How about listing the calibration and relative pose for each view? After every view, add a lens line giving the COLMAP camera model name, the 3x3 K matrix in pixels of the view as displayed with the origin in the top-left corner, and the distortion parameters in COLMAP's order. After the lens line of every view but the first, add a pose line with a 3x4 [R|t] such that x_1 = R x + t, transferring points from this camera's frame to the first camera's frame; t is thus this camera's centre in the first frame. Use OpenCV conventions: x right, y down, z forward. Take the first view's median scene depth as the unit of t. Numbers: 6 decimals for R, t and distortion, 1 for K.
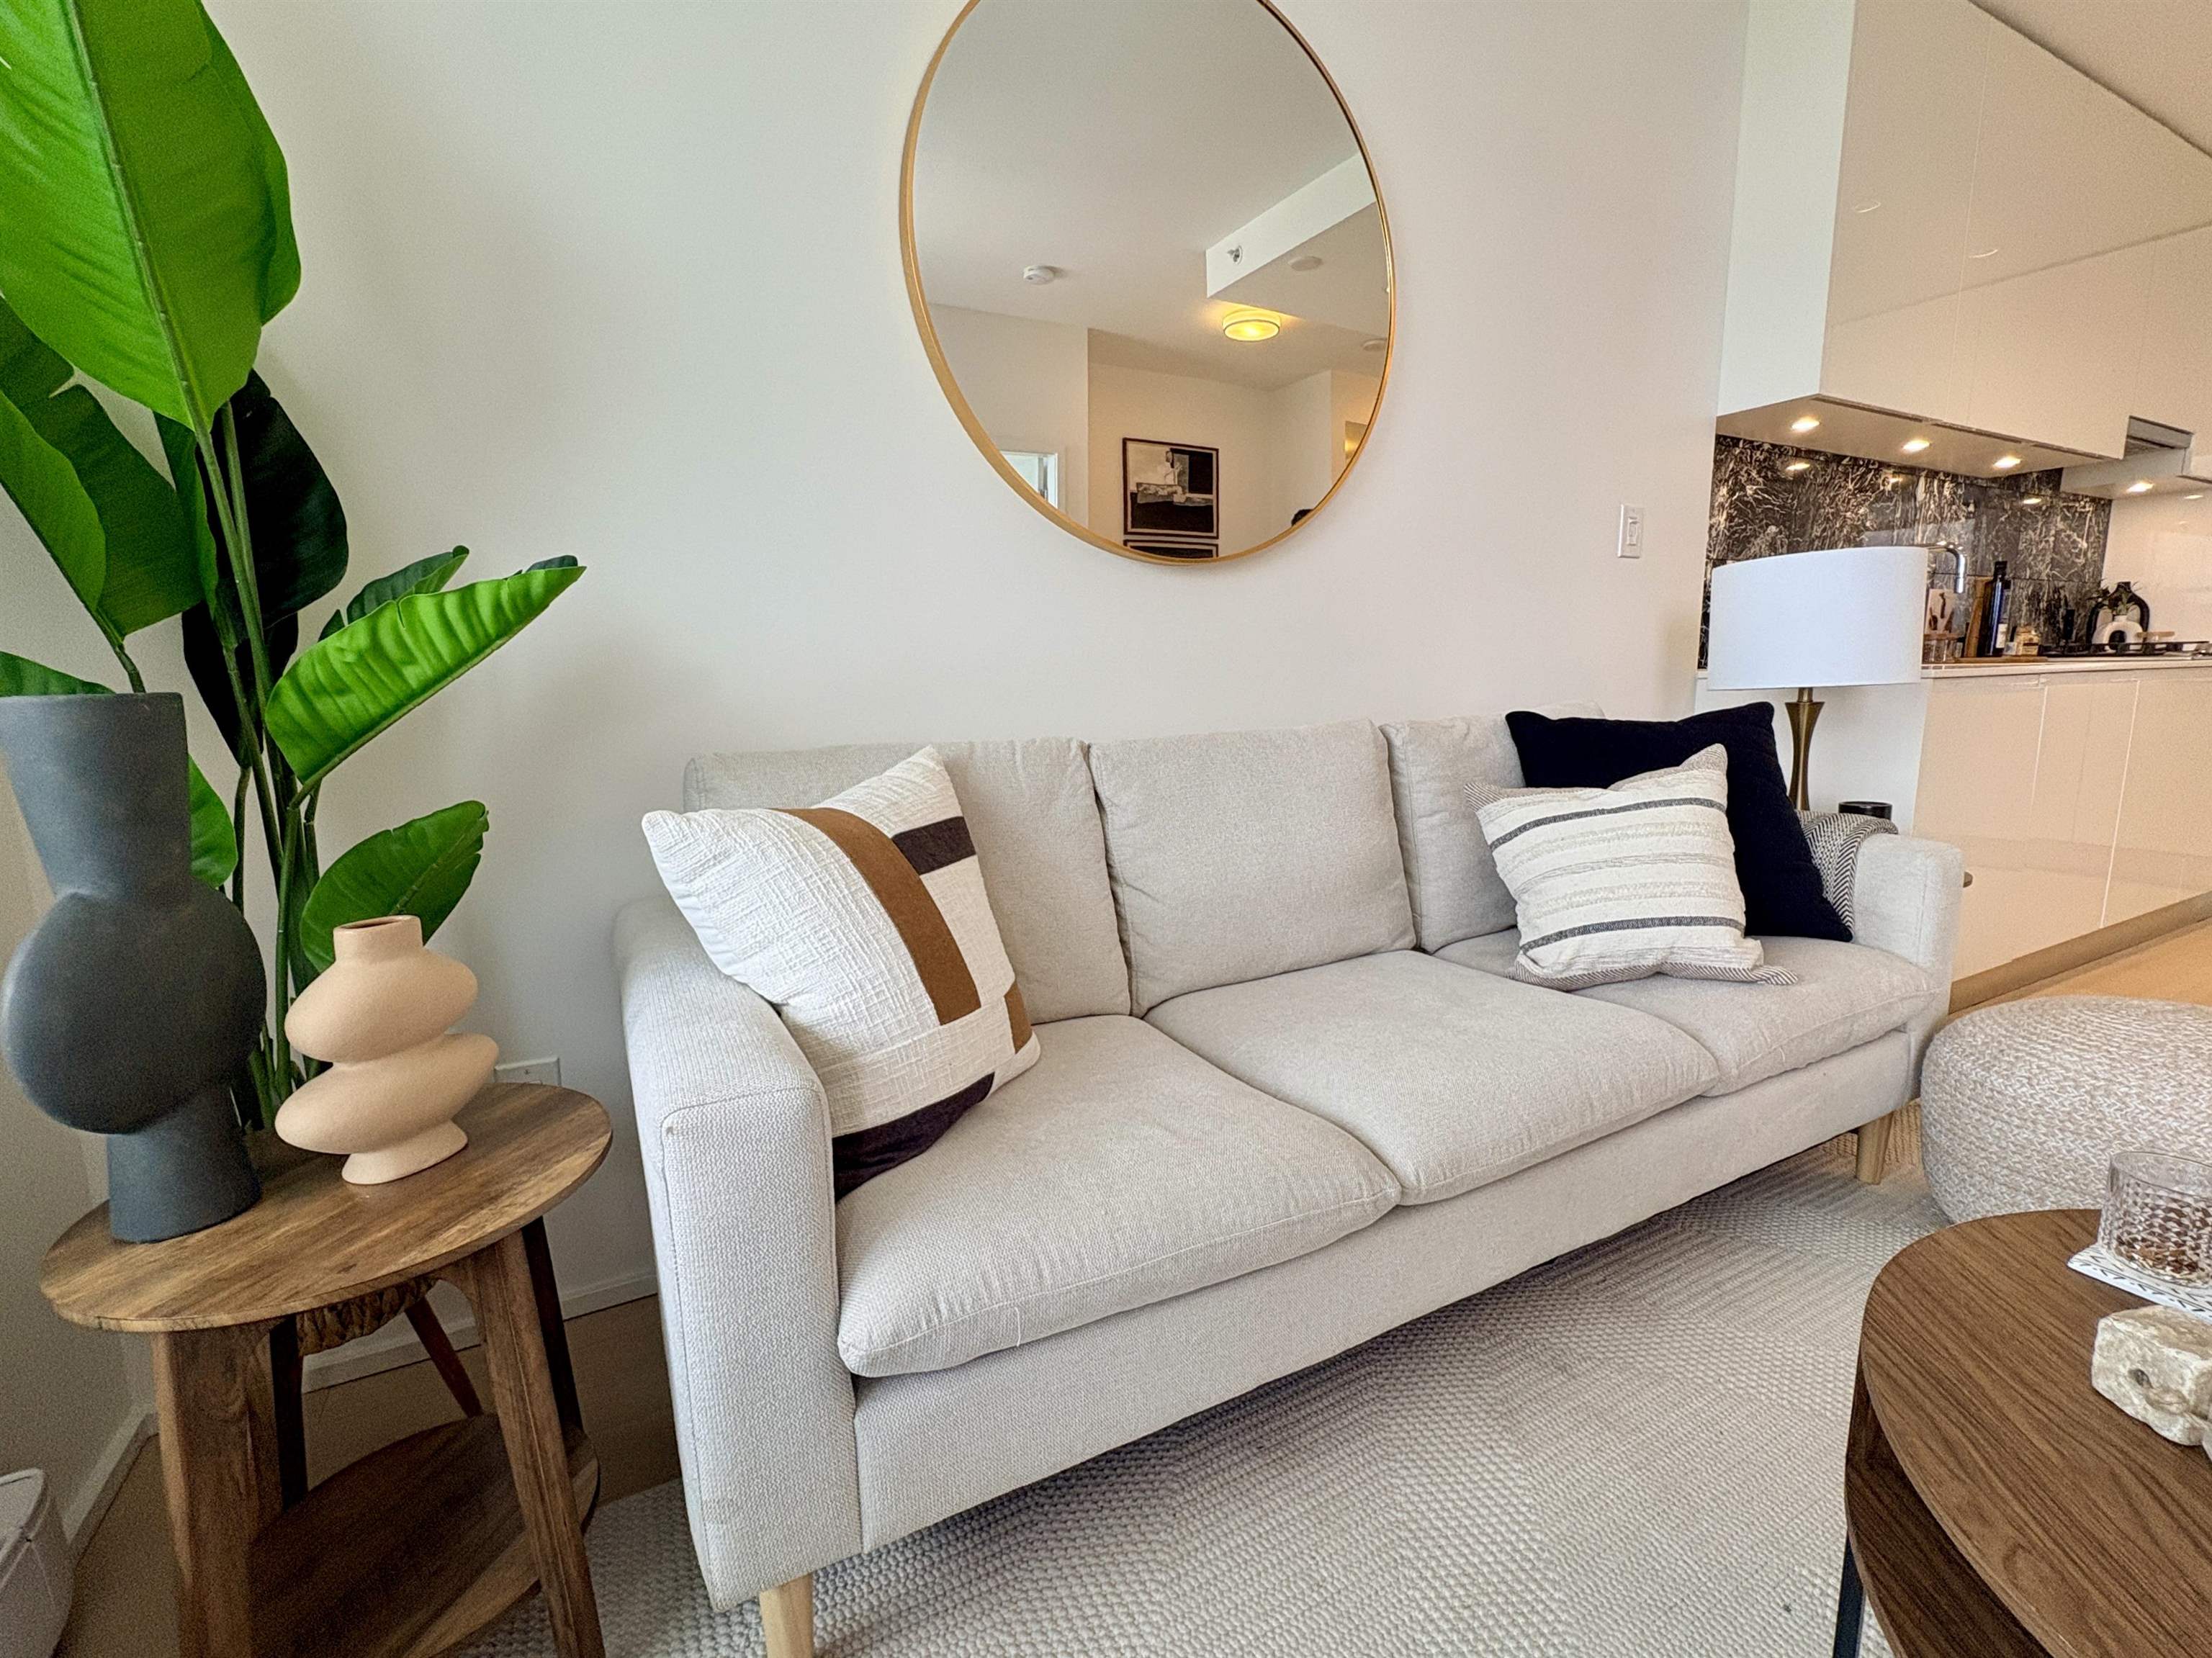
lens RADIAL K [[1004.6, 0, 1106.0], [0, 1004.6, 829.0], [0, 0, 1]] dist [0.000218, 0.001166]
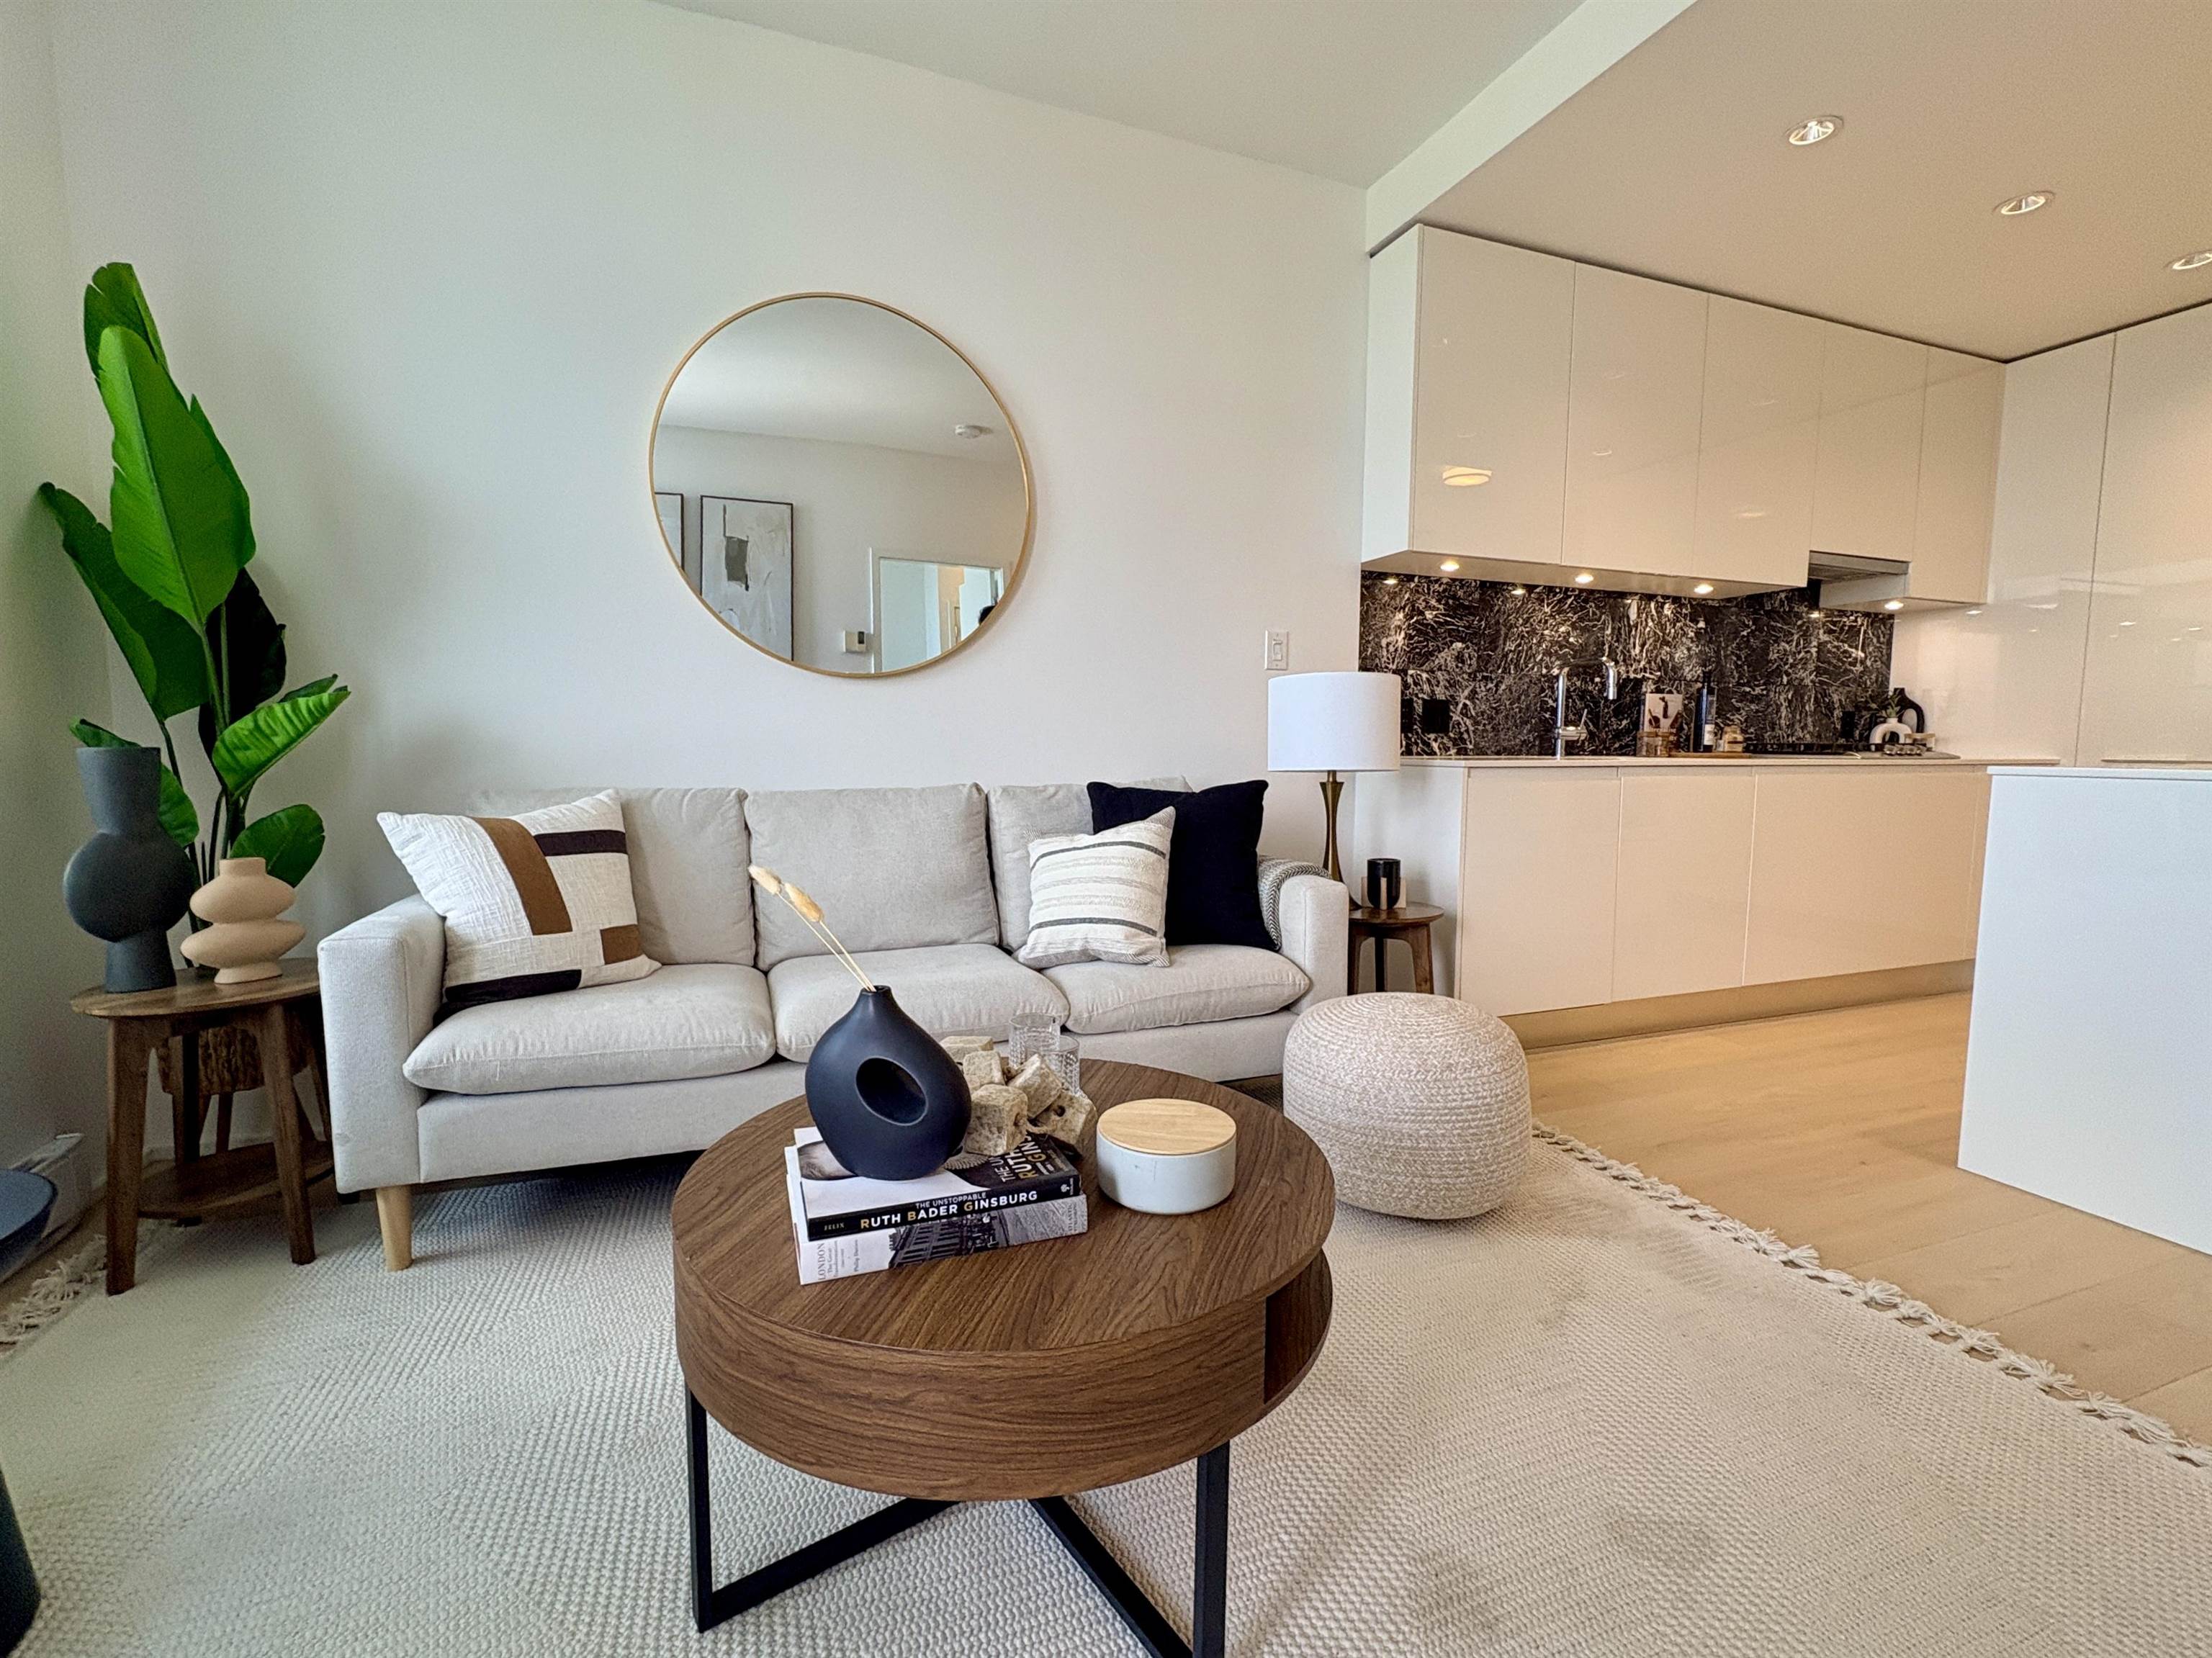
lens RADIAL K [[1004.6, 0, 1106.0], [0, 1004.6, 829.0], [0, 0, 1]] dist [0.000218, 0.001166]
pose [[0.990473, 0.033877, -0.133478, 0.668597], [-0.043474, 0.996623, -0.069658, 0.050095], [0.130668, 0.074797, 0.988601, -0.419673]]
